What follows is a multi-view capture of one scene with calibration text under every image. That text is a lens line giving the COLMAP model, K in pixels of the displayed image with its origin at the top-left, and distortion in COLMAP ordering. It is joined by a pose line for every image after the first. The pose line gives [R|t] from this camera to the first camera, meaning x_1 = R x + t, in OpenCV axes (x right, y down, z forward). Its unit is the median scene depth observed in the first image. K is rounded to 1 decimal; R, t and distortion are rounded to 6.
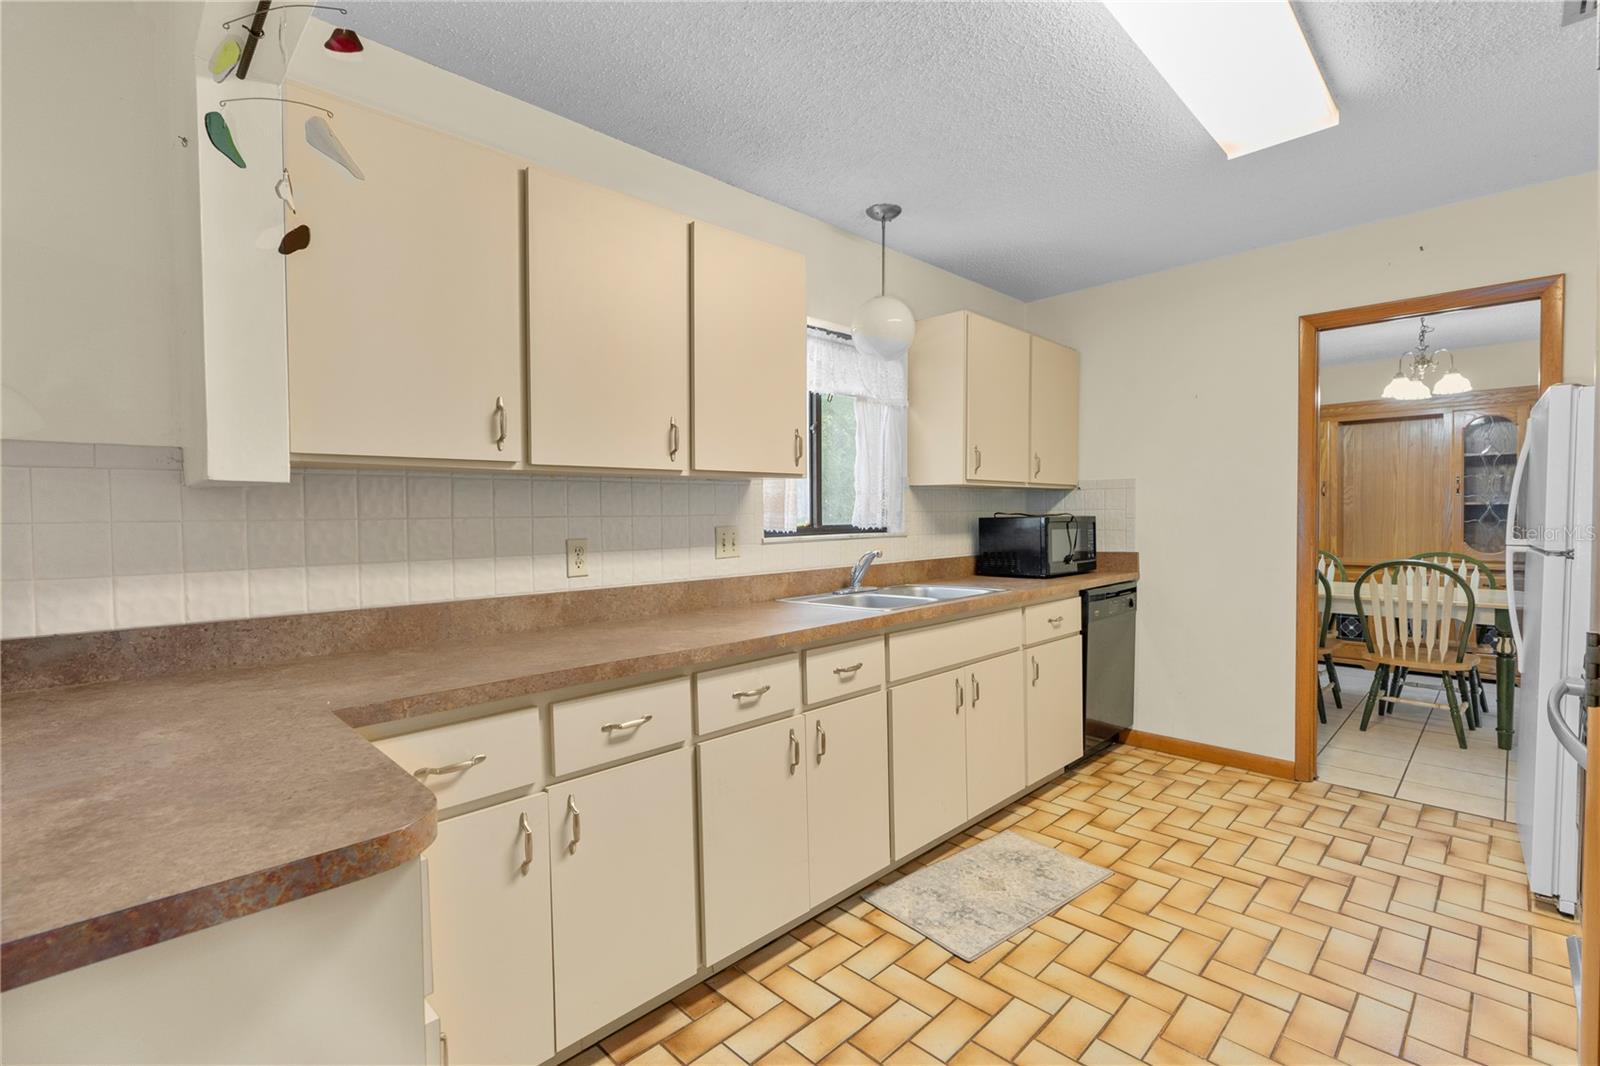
lens RADIAL K [[732.1, 0, 800.0], [0, 732.1, 533.0], [0, 0, 1]] dist [-0.000434, -0.000123]
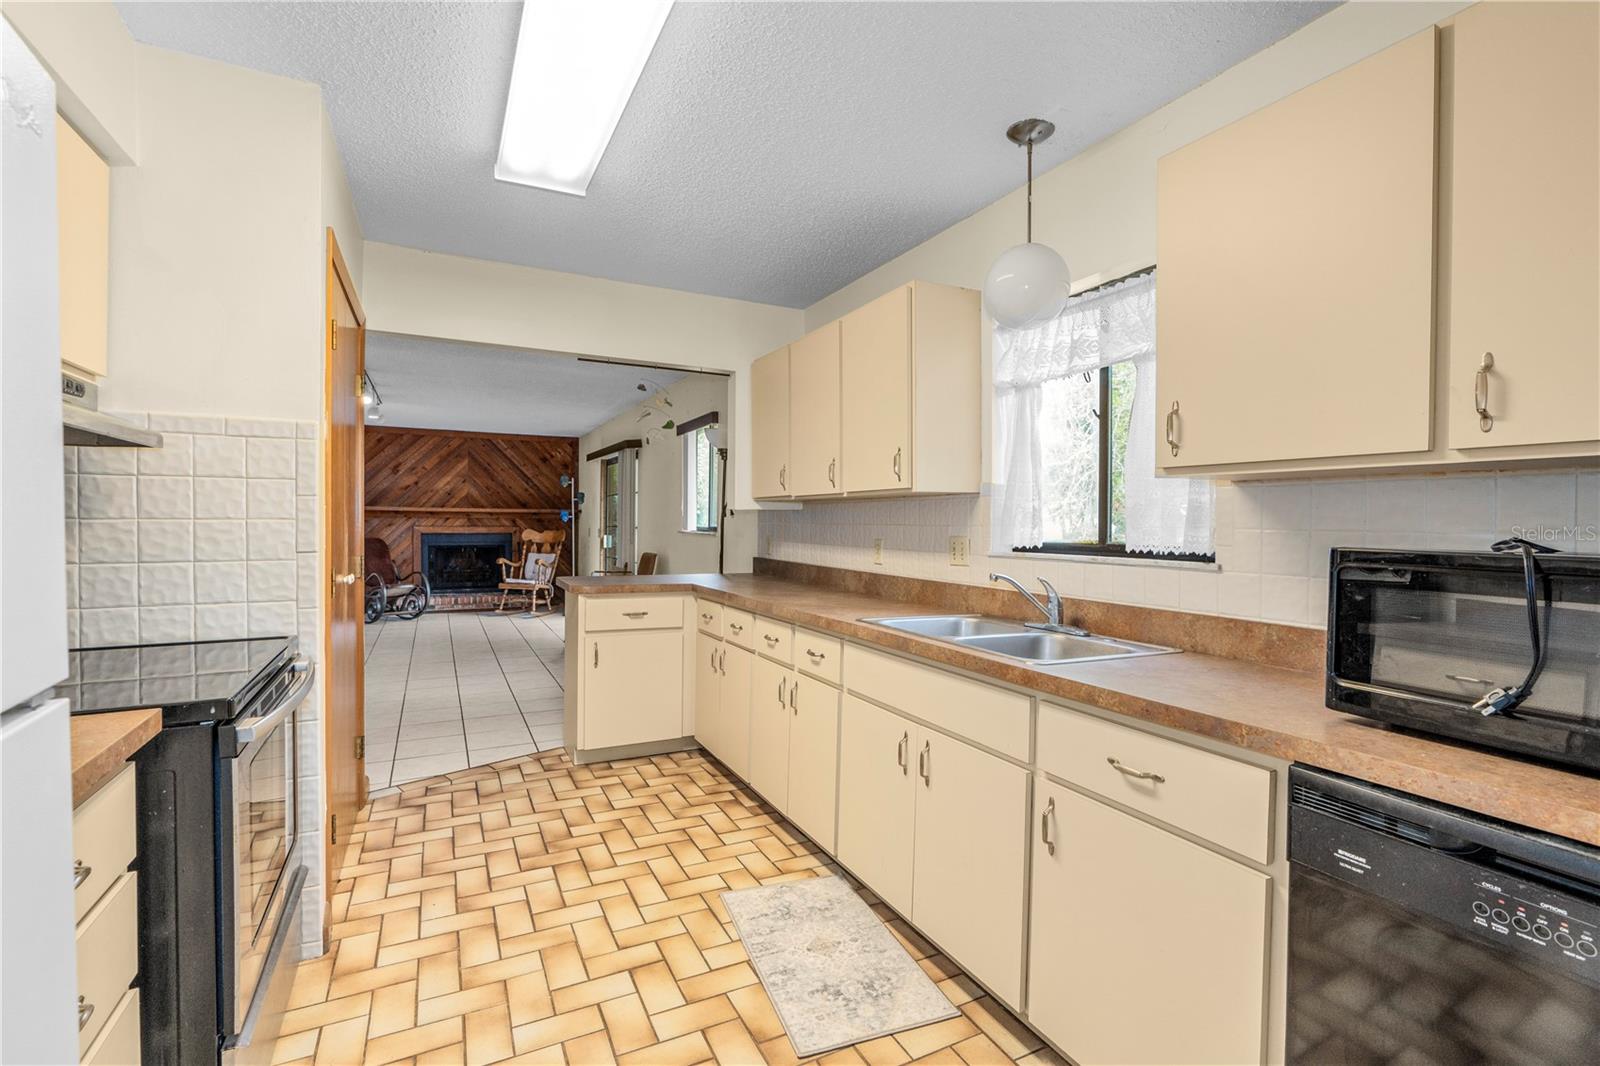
lens RADIAL K [[716.7, 0, 800.0], [0, 716.7, 533.0], [0, 0, 1]] dist [-0.001944, -0.000213]
pose [[-0.313284, 0.021791, -0.949409, 1.116880], [-0.034896, 0.998797, 0.034439, -0.048148], [0.949018, 0.043920, -0.312147, 1.261679]]
